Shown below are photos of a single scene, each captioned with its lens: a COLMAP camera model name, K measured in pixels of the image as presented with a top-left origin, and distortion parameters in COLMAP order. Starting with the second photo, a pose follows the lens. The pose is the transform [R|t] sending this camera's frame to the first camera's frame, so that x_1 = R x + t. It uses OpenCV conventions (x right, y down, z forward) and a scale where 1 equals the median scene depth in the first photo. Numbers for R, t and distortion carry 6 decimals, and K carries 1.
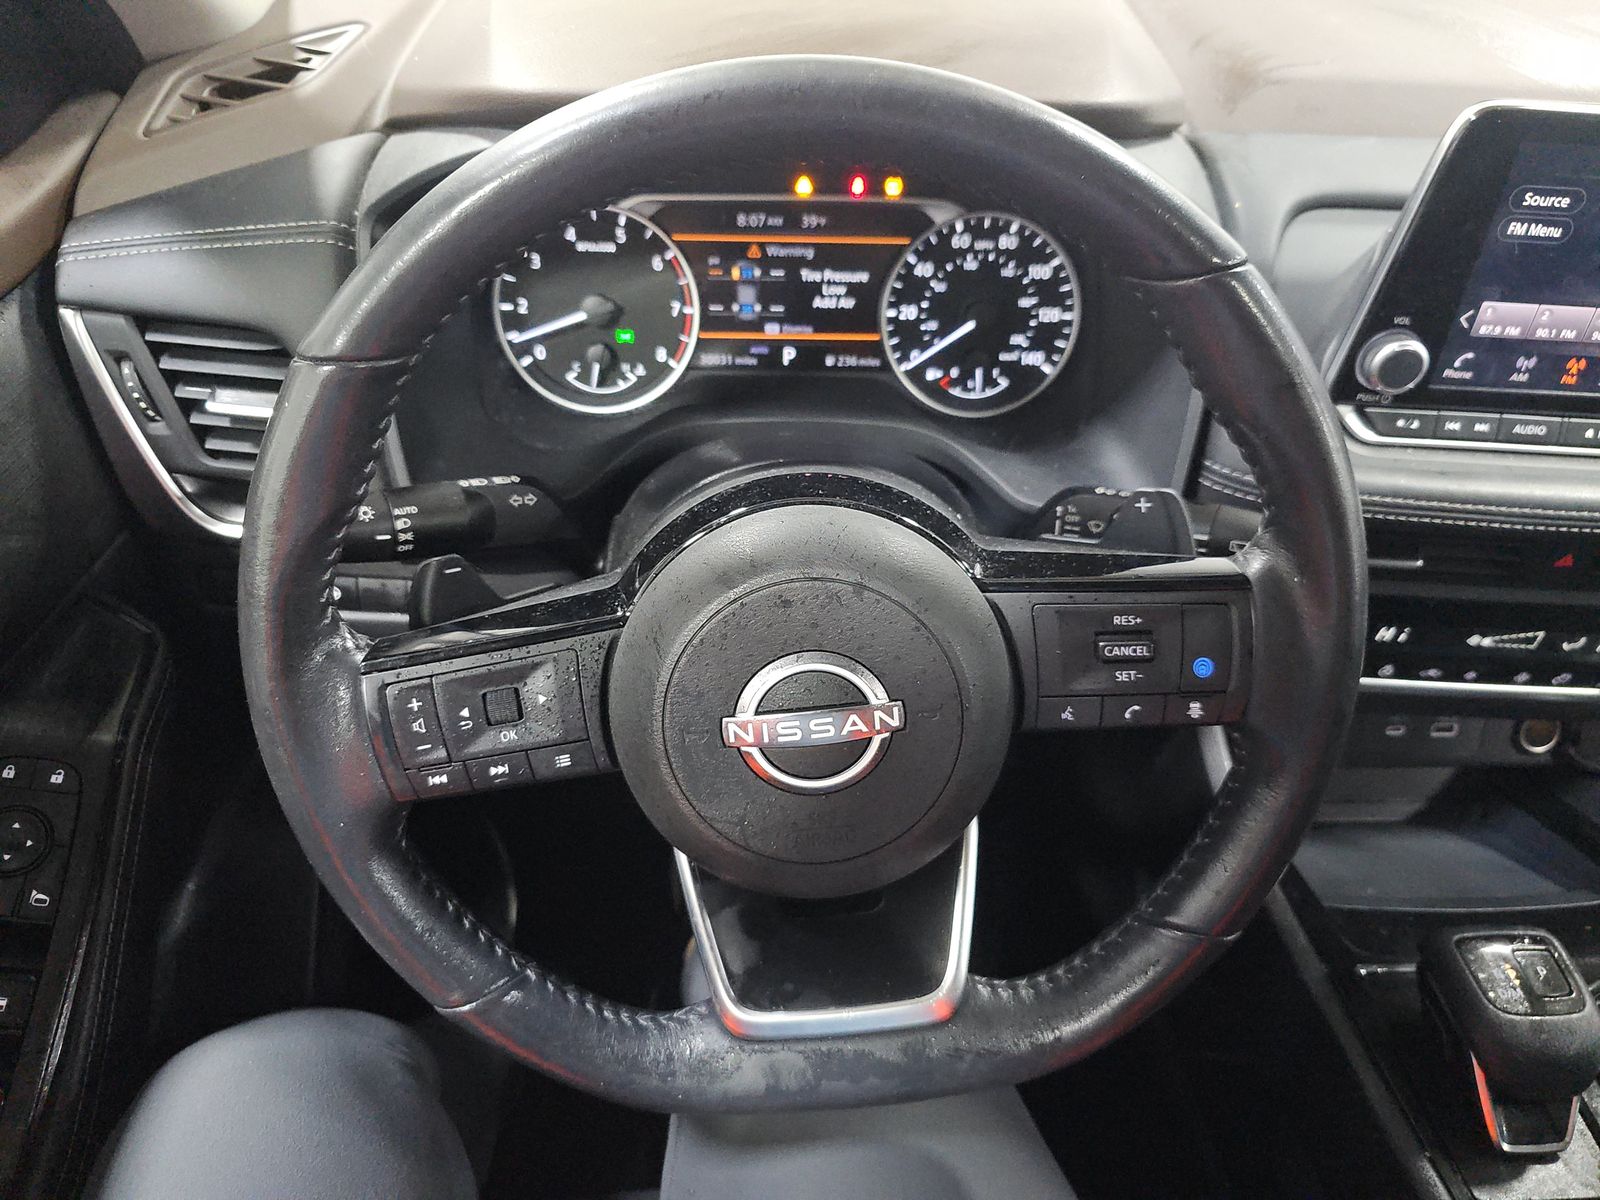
lens RADIAL K [[1072.2, 0, 787.6], [0, 1072.2, 600.3], [0, 0, 1]] dist [0.025845, -0.022733]
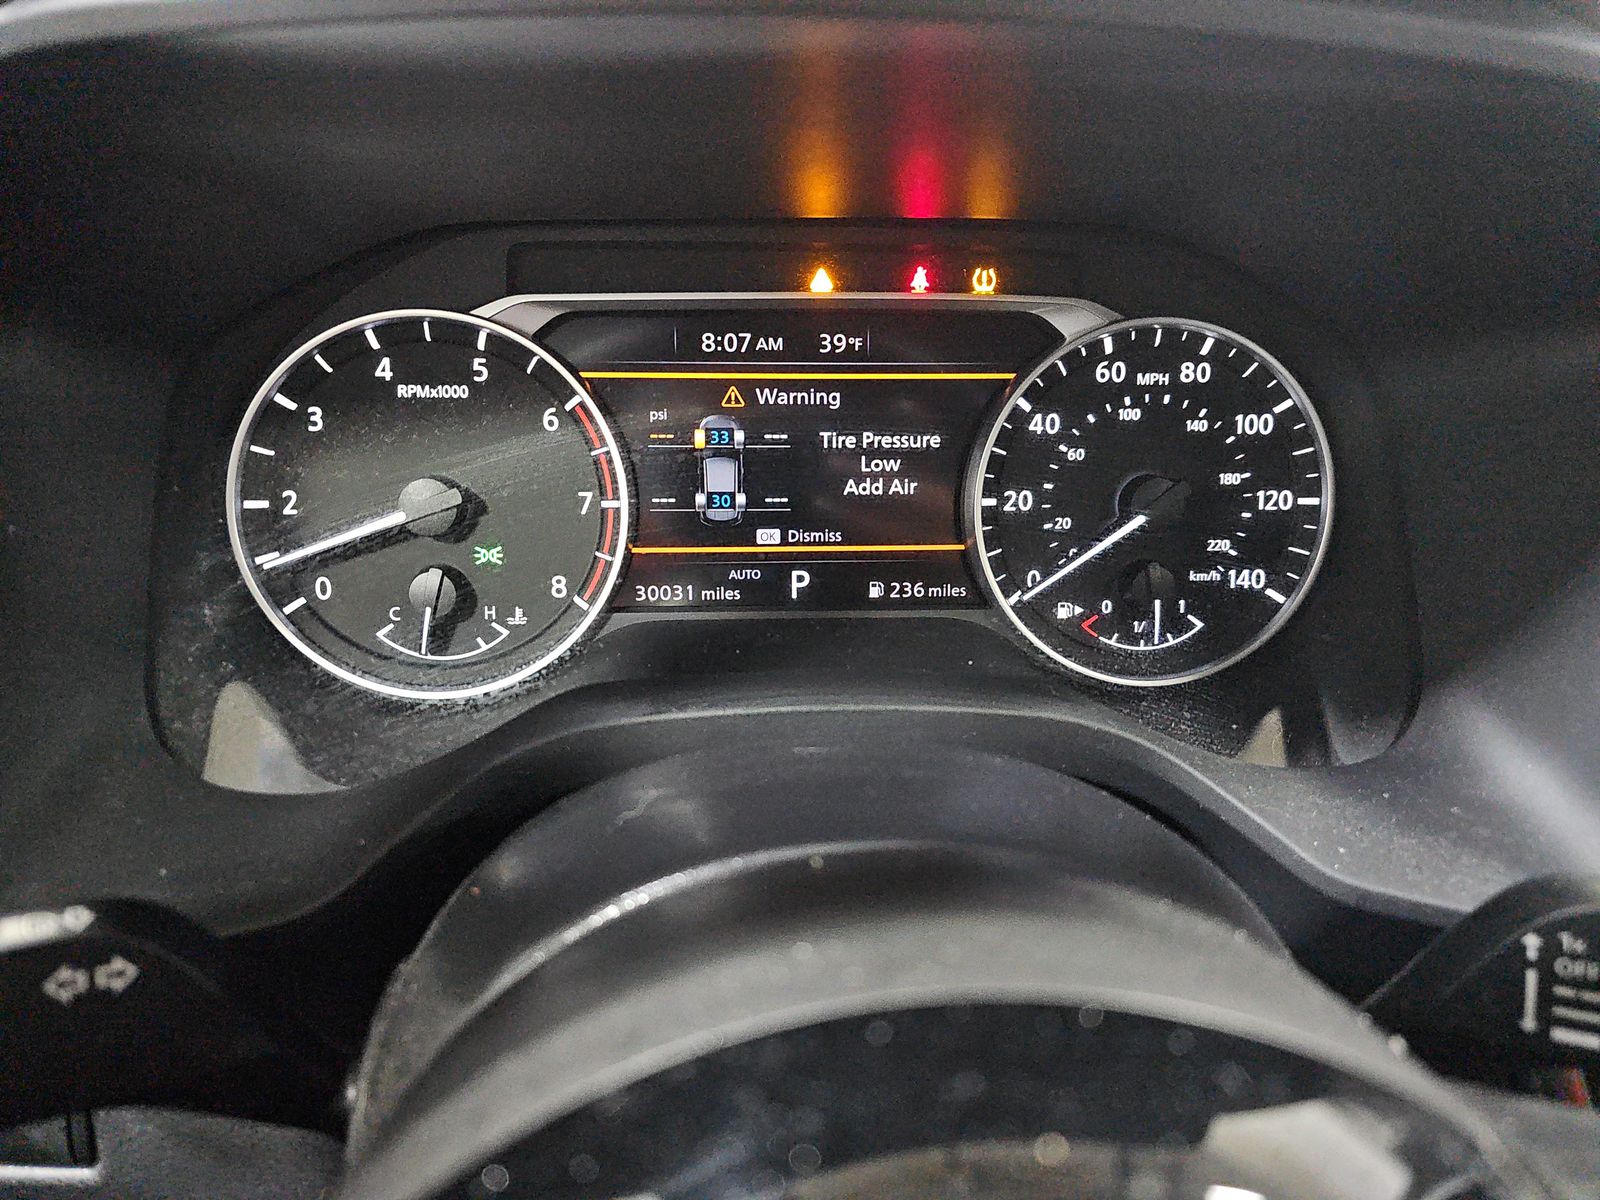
lens RADIAL K [[1081.9, 0, 798.9], [0, 1081.9, 590.5], [0, 0, 1]] dist [0.046104, -0.000291]
pose [[0.999360, -0.023917, 0.026612, -0.014451], [0.029439, 0.972354, -0.231649, -0.101291], [-0.020336, 0.232284, 0.972435, 0.485309]]
